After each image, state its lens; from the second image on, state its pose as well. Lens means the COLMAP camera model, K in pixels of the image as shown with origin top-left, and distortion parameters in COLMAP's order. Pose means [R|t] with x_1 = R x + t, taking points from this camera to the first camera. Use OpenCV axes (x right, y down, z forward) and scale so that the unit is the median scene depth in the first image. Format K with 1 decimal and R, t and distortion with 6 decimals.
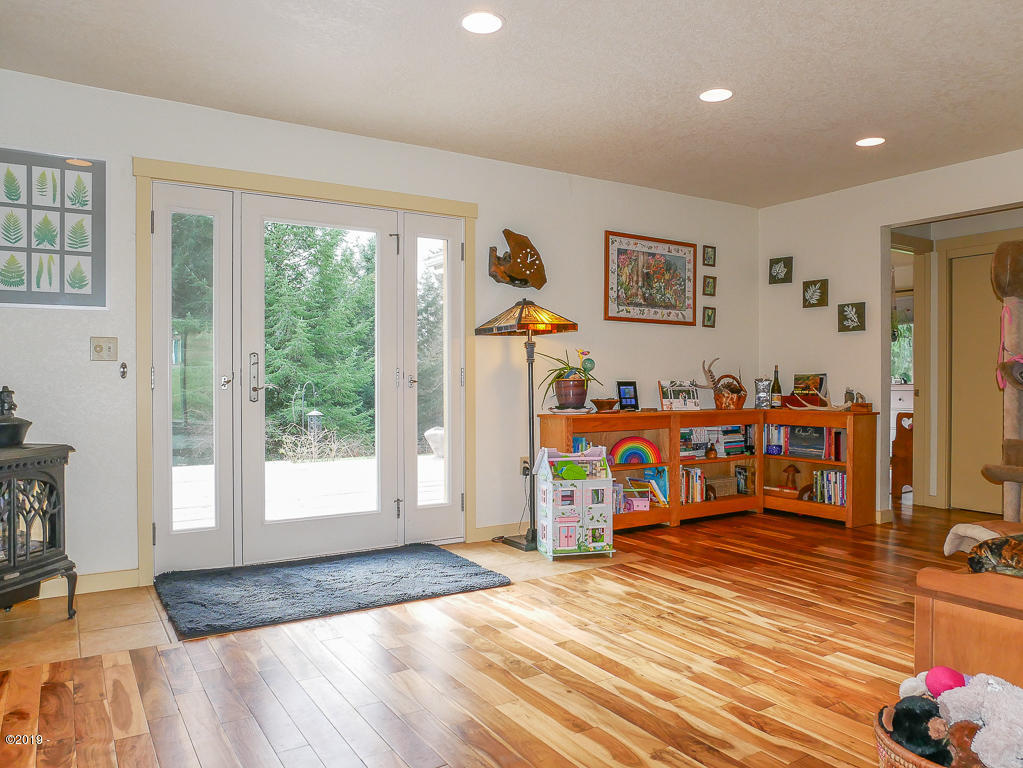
lens RADIAL K [[740.6, 0, 516.1], [0, 740.6, 385.5], [0, 0, 1]] dist [-0.034504, 0.003631]
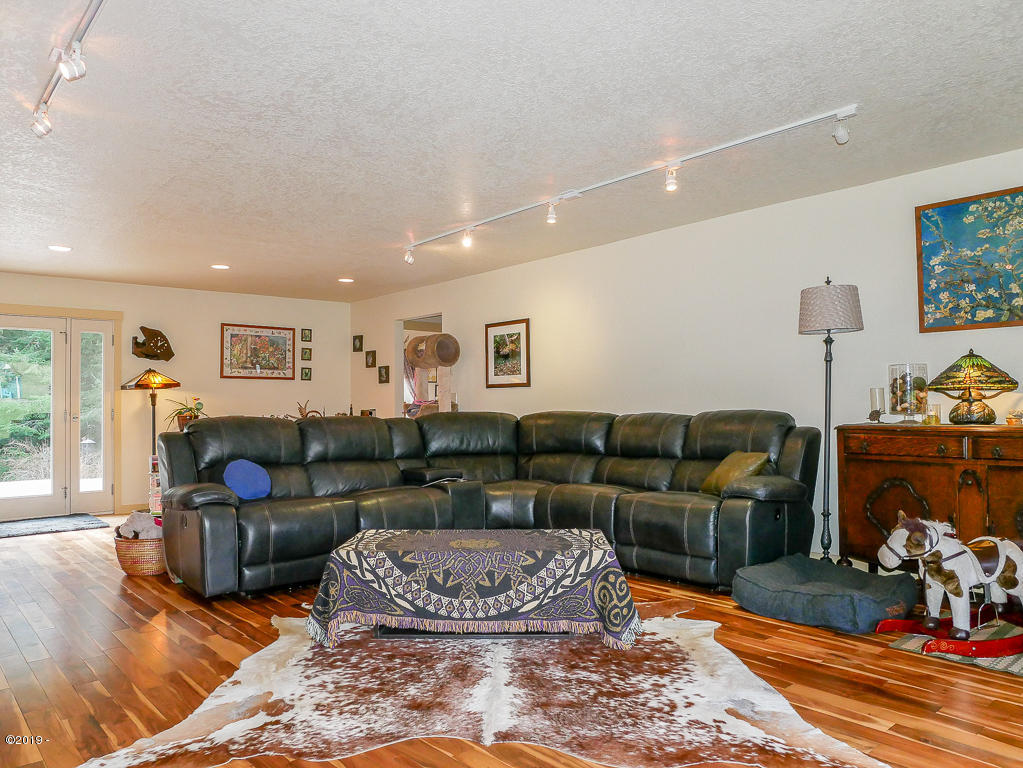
lens RADIAL K [[733.9, 0, 508.2], [0, 733.9, 388.7], [0, 0, 1]] dist [-0.034347, 0.002058]
pose [[0.988308, -0.007071, 0.152306, 0.484116], [0.012265, 0.999374, -0.033185, -0.004179], [-0.151976, 0.034665, 0.987776, -0.656759]]
